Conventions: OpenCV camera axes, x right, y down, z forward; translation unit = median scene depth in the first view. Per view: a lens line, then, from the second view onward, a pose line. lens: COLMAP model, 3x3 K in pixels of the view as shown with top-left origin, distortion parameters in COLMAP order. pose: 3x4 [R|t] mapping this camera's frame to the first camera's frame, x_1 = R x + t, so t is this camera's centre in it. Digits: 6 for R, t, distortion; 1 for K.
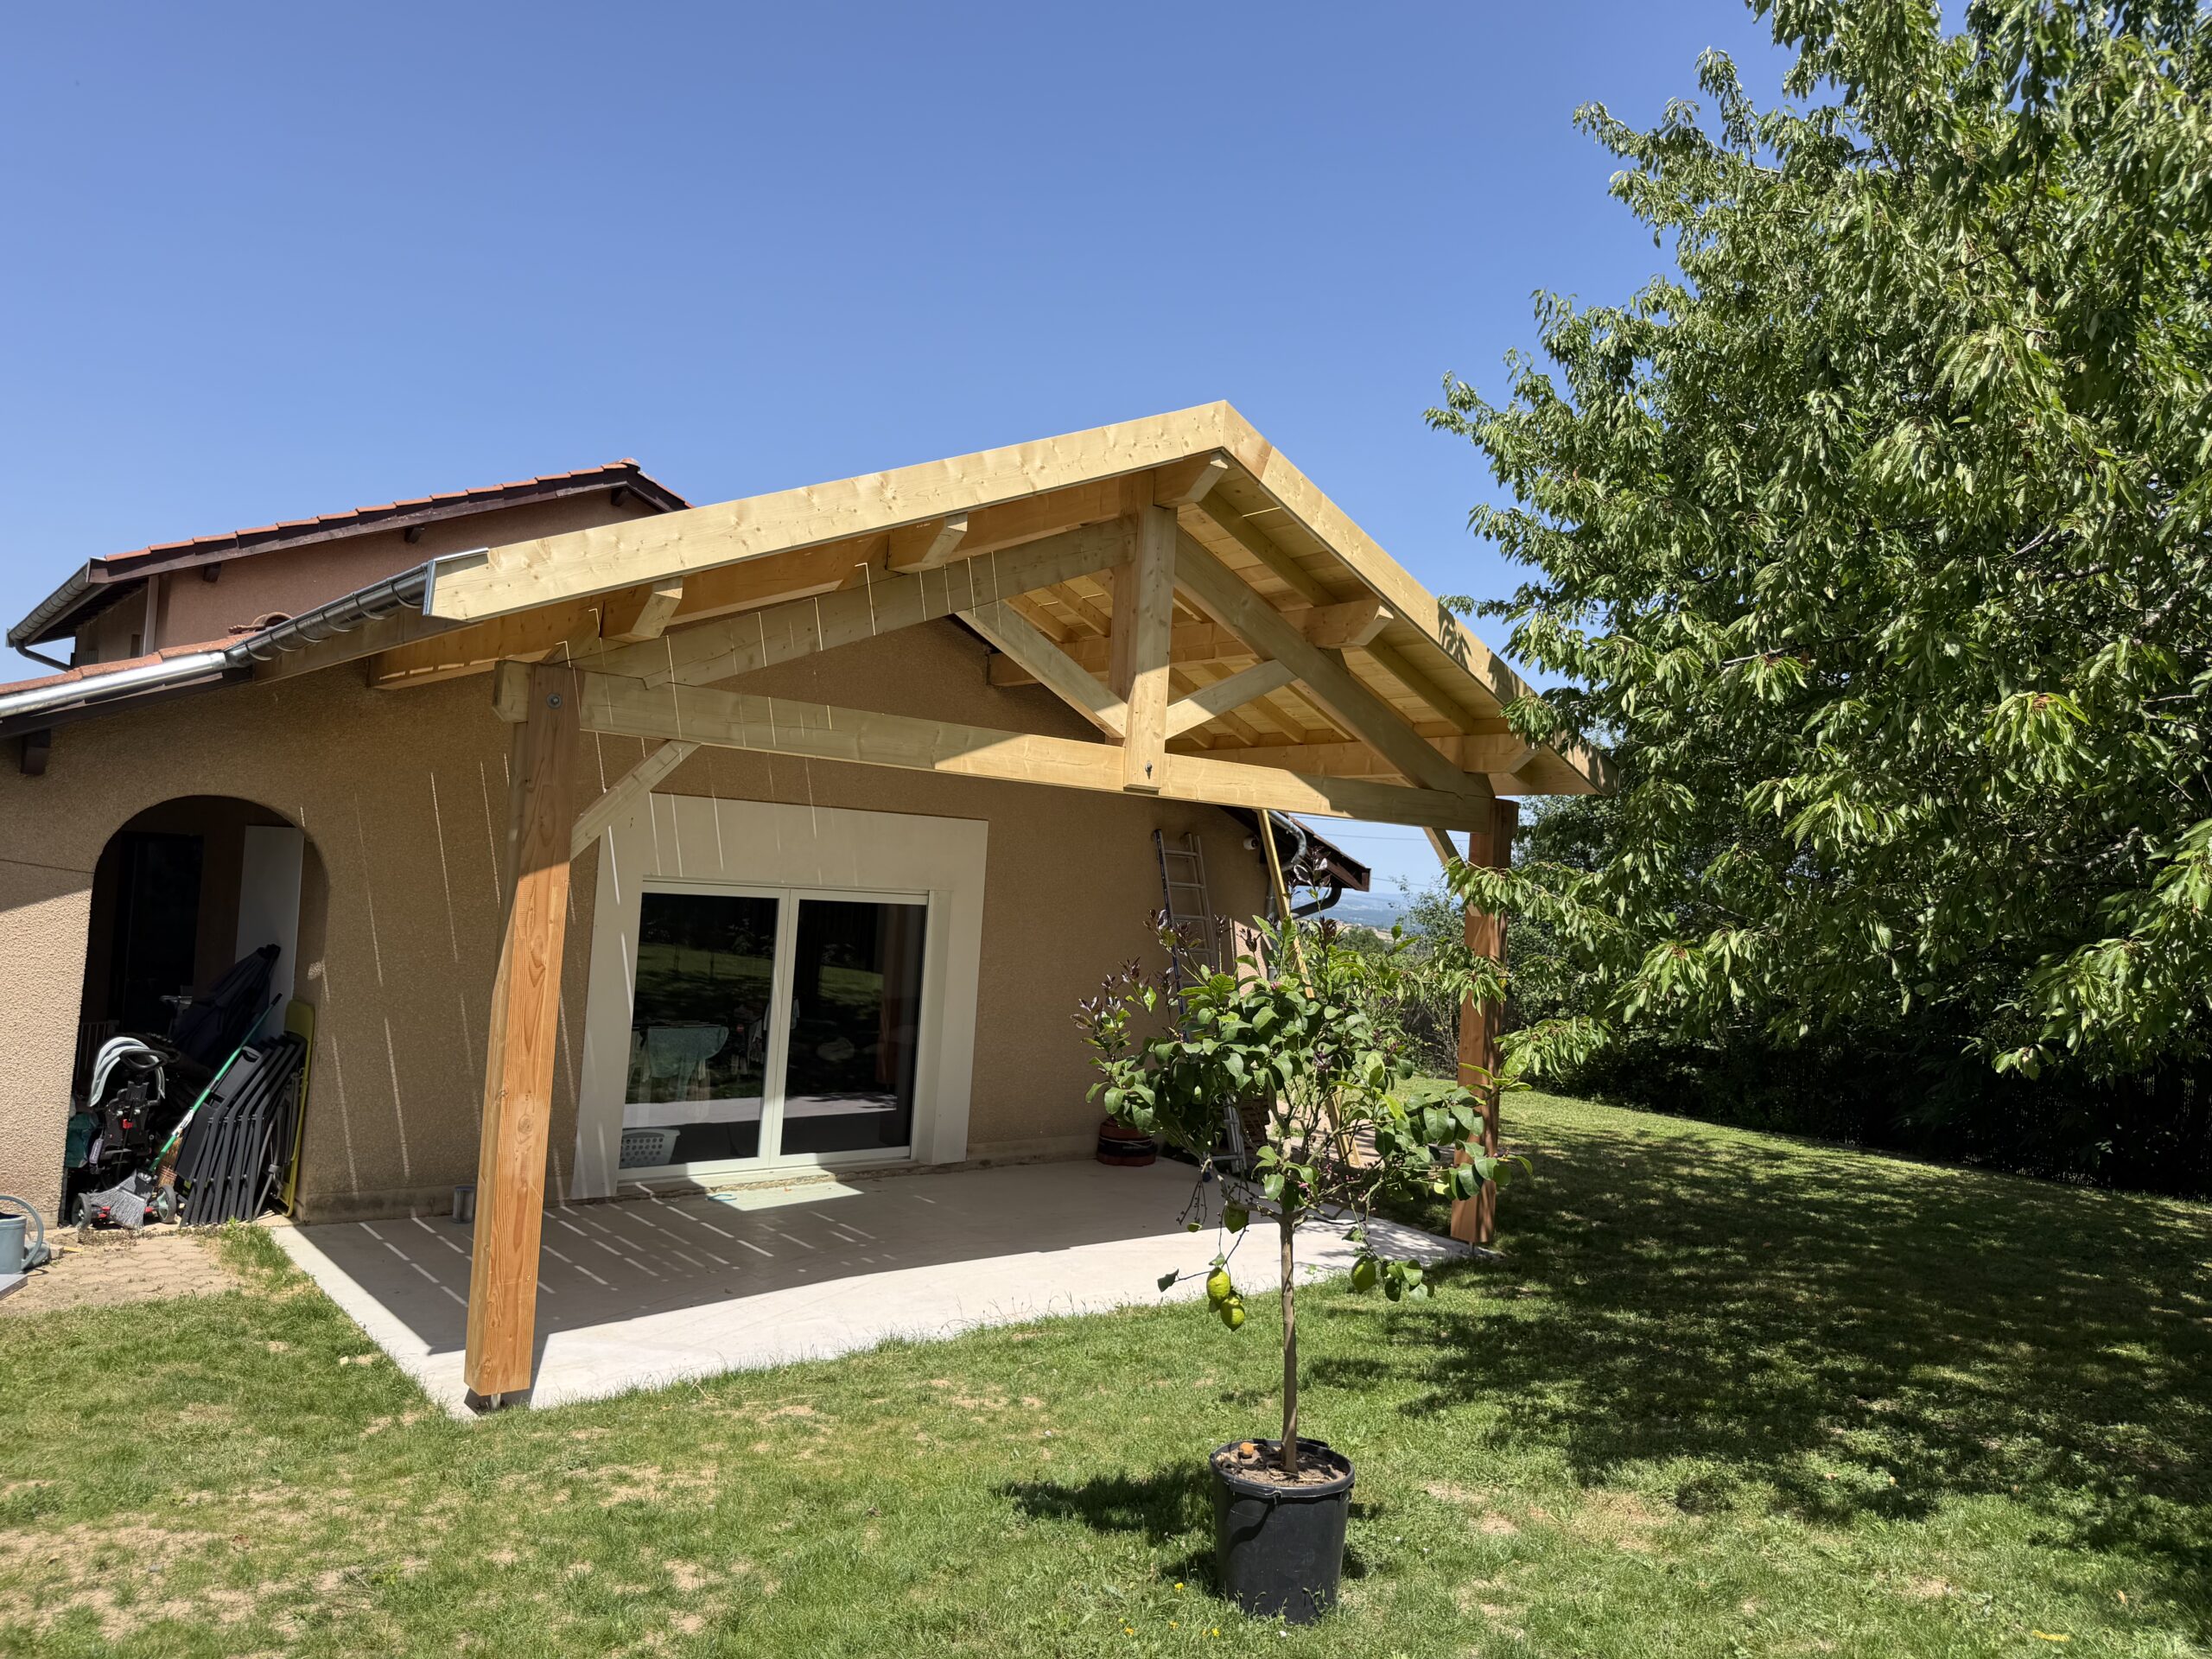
lens RADIAL K [[1508.2, 0, 1106.0], [0, 1508.2, 829.5], [0, 0, 1]] dist [0.125457, -0.278552]
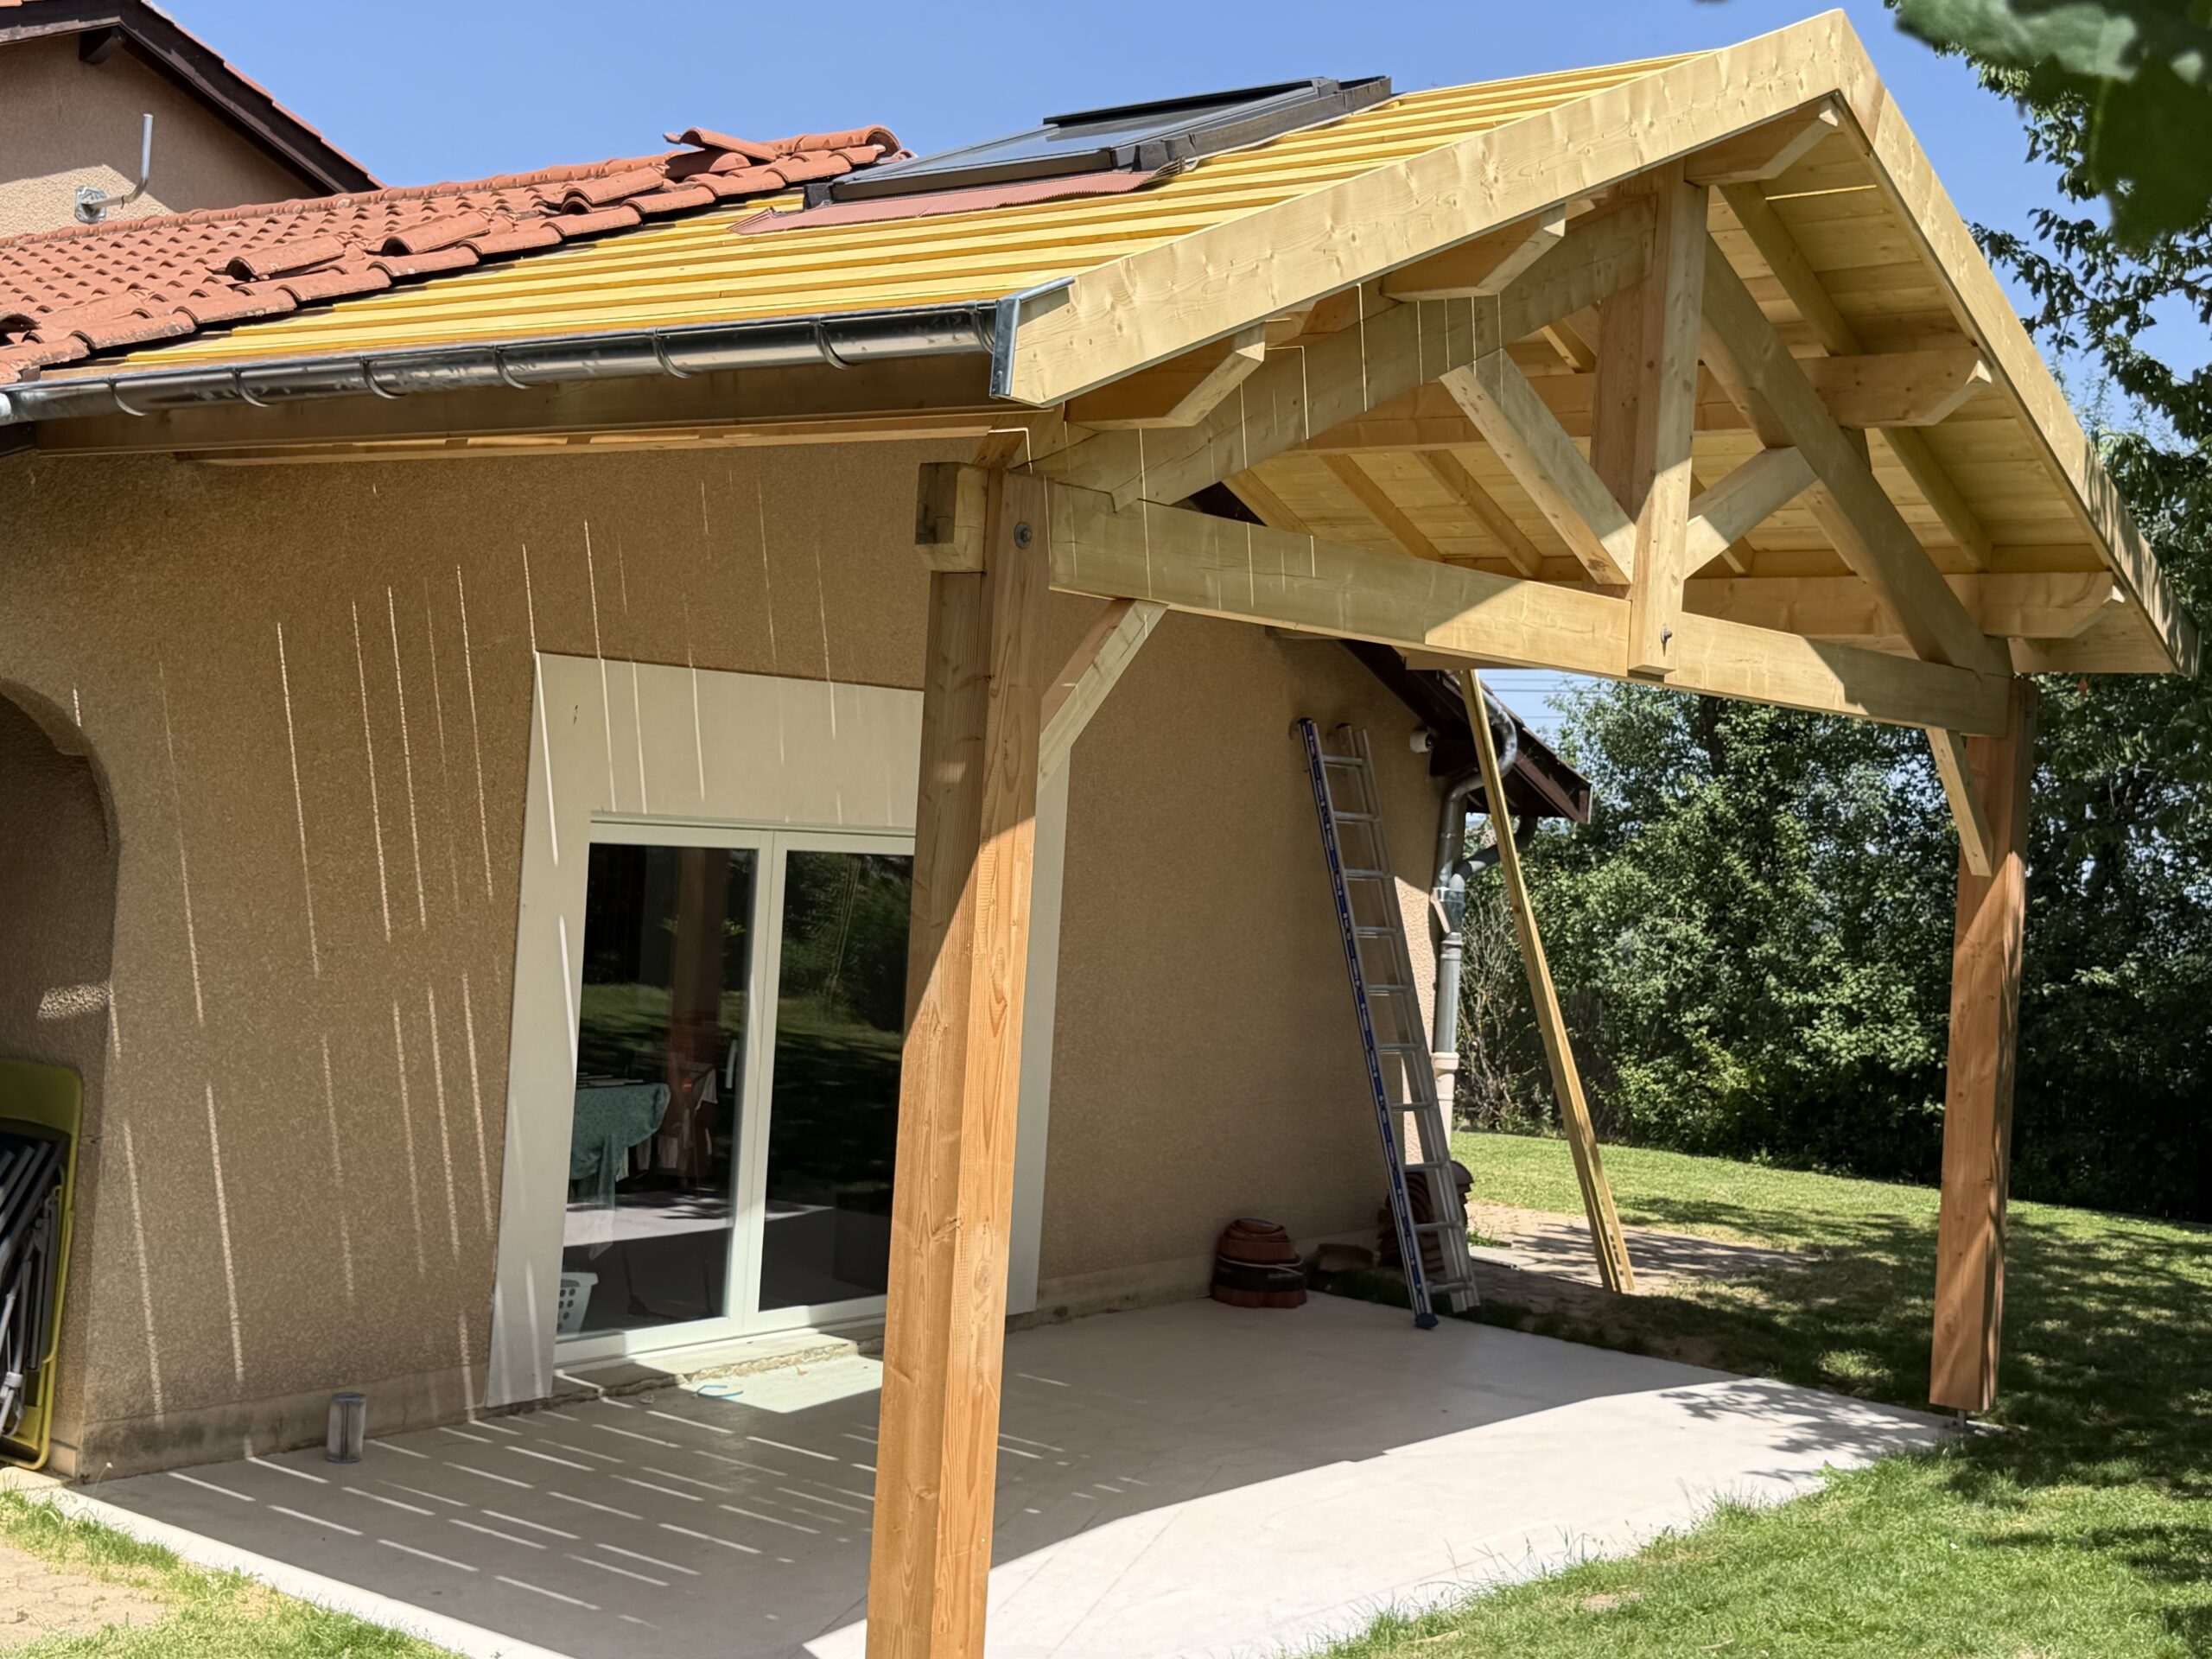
lens RADIAL K [[2798.2, 0, 1106.0], [0, 2798.2, 829.5], [0, 0, 1]] dist [0.144925, -0.328942]
pose [[0.979450, -0.003754, 0.201654, -0.397385], [-0.007185, 0.998543, 0.053487, -0.022654], [-0.201561, -0.053837, 0.977995, -0.023316]]
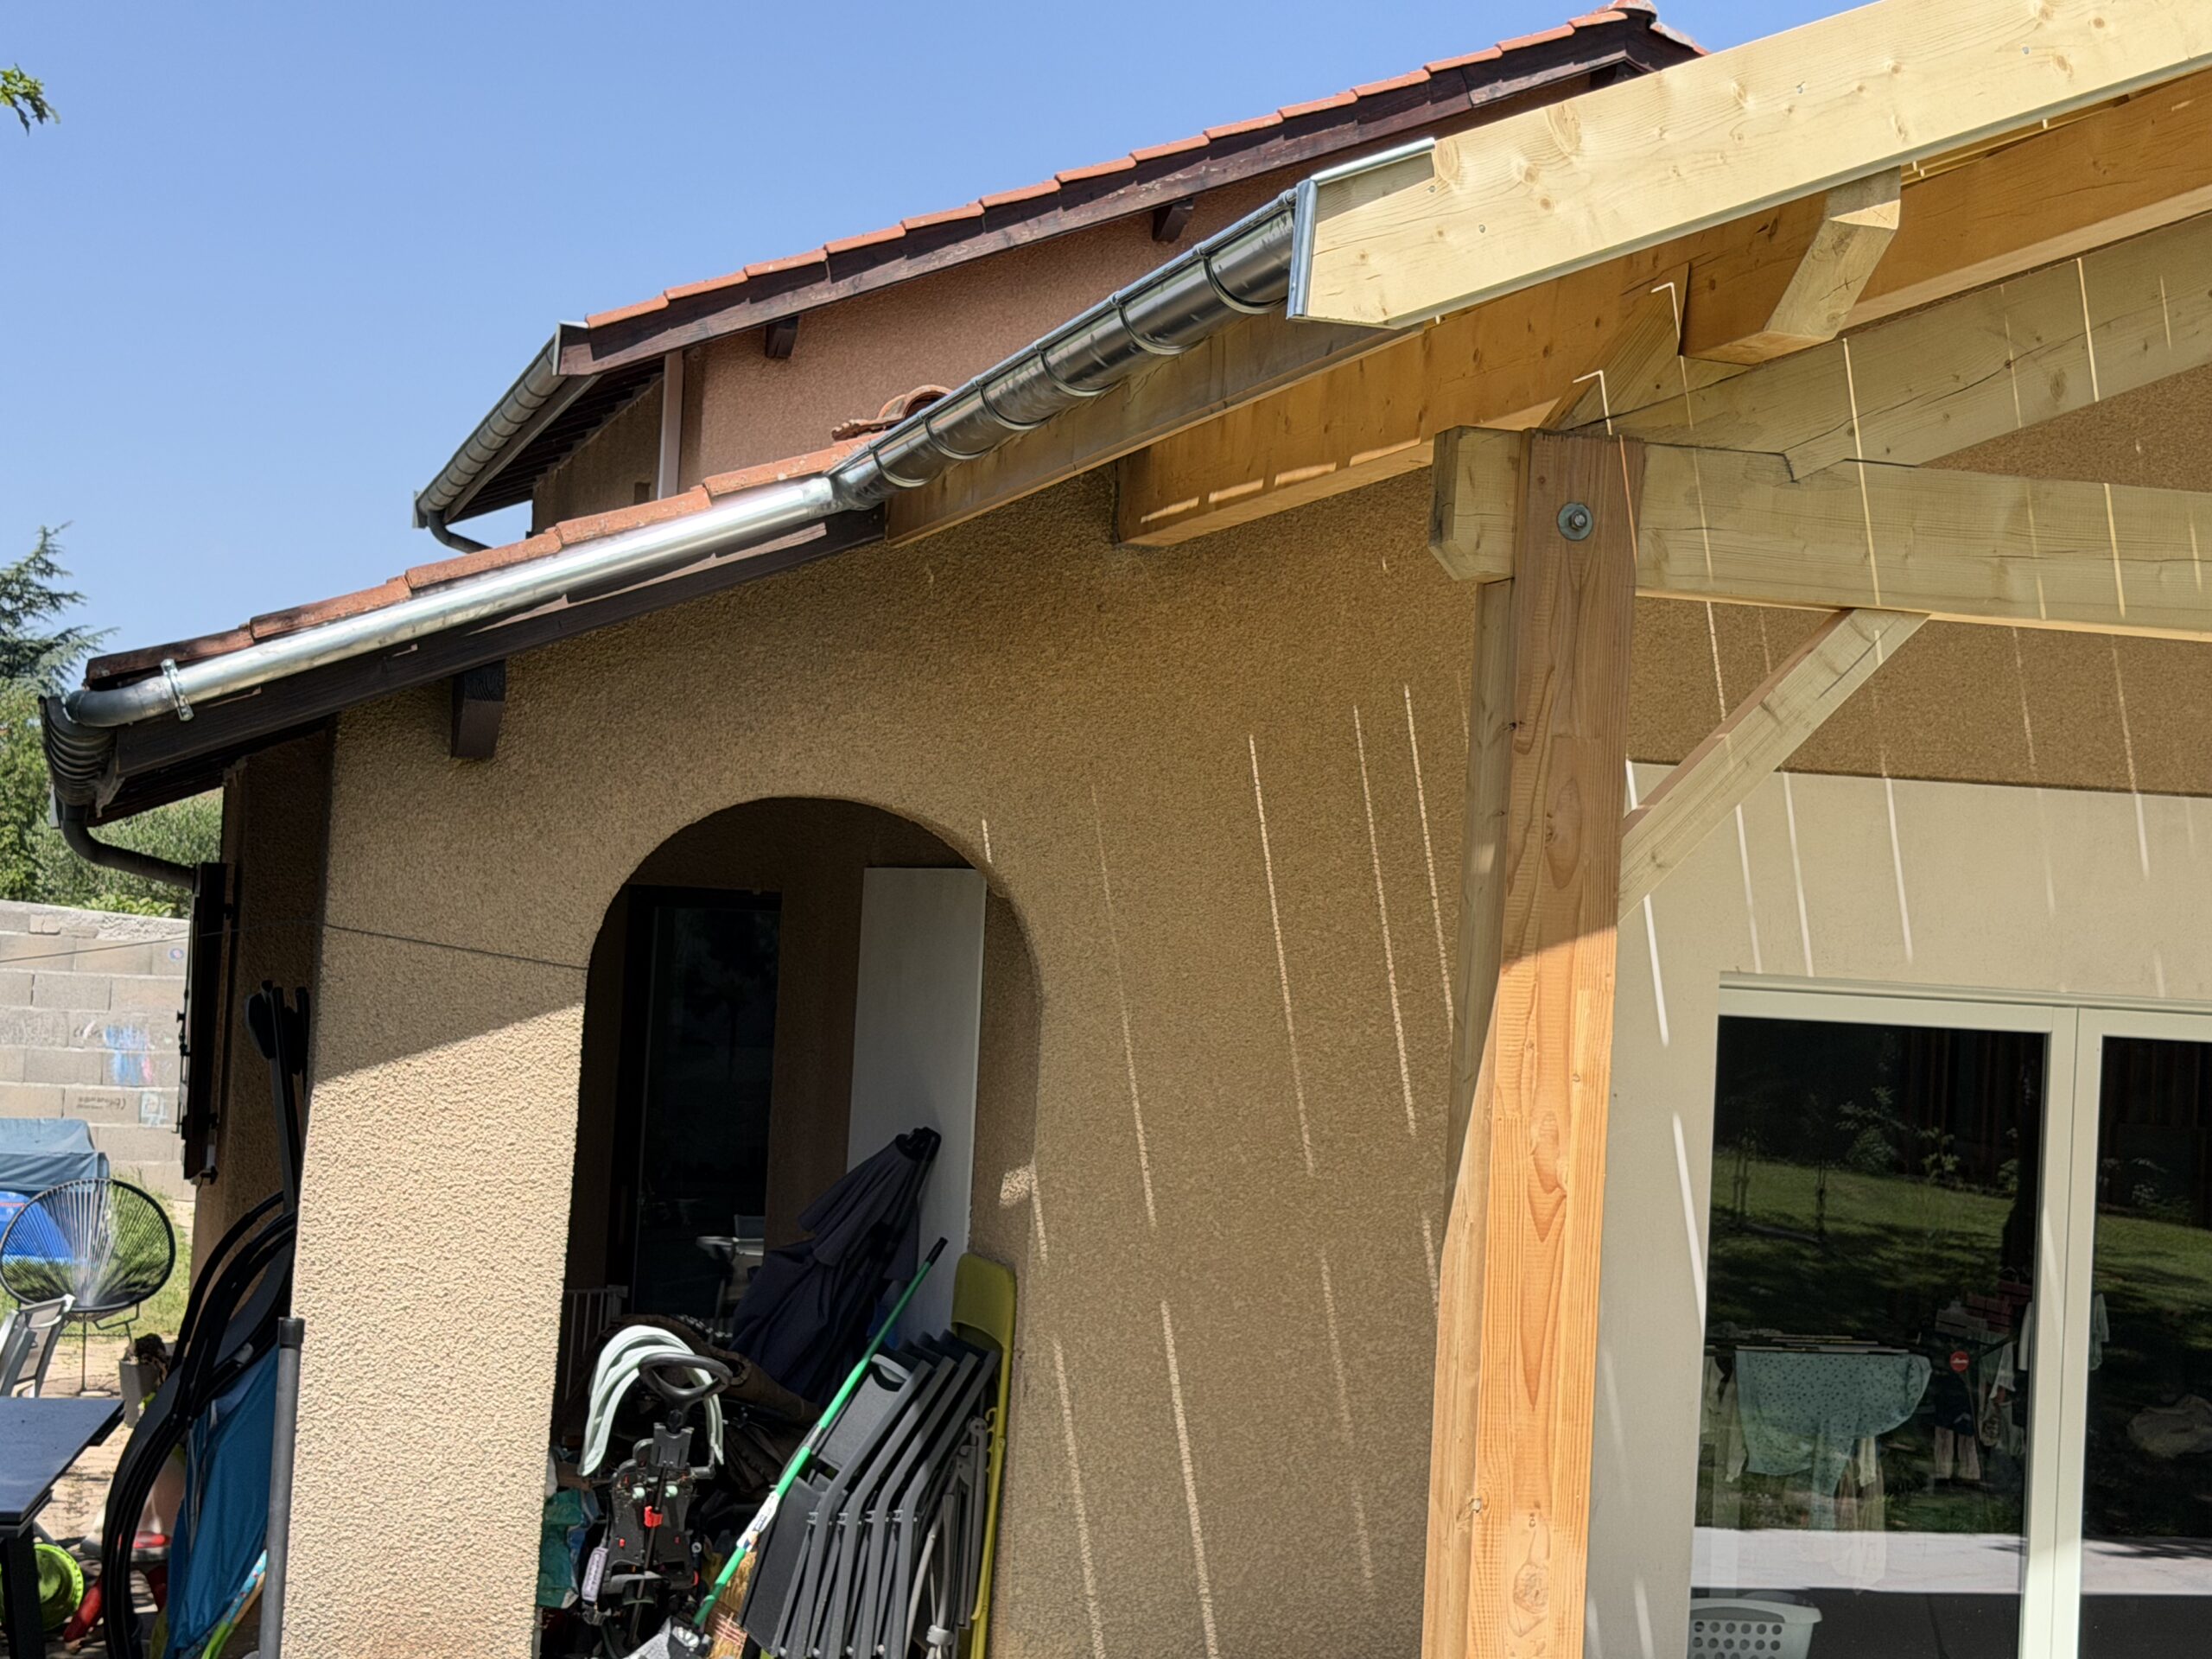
lens RADIAL K [[3560.8, 0, 1058.5], [0, 3560.8, 836.1], [0, 0, 1]] dist [0.089936, 0.149966]
pose [[0.901204, -0.021714, -0.432852, -0.060002], [0.016209, 0.999734, -0.016405, 0.007837], [0.433093, 0.007768, 0.901316, 0.075978]]
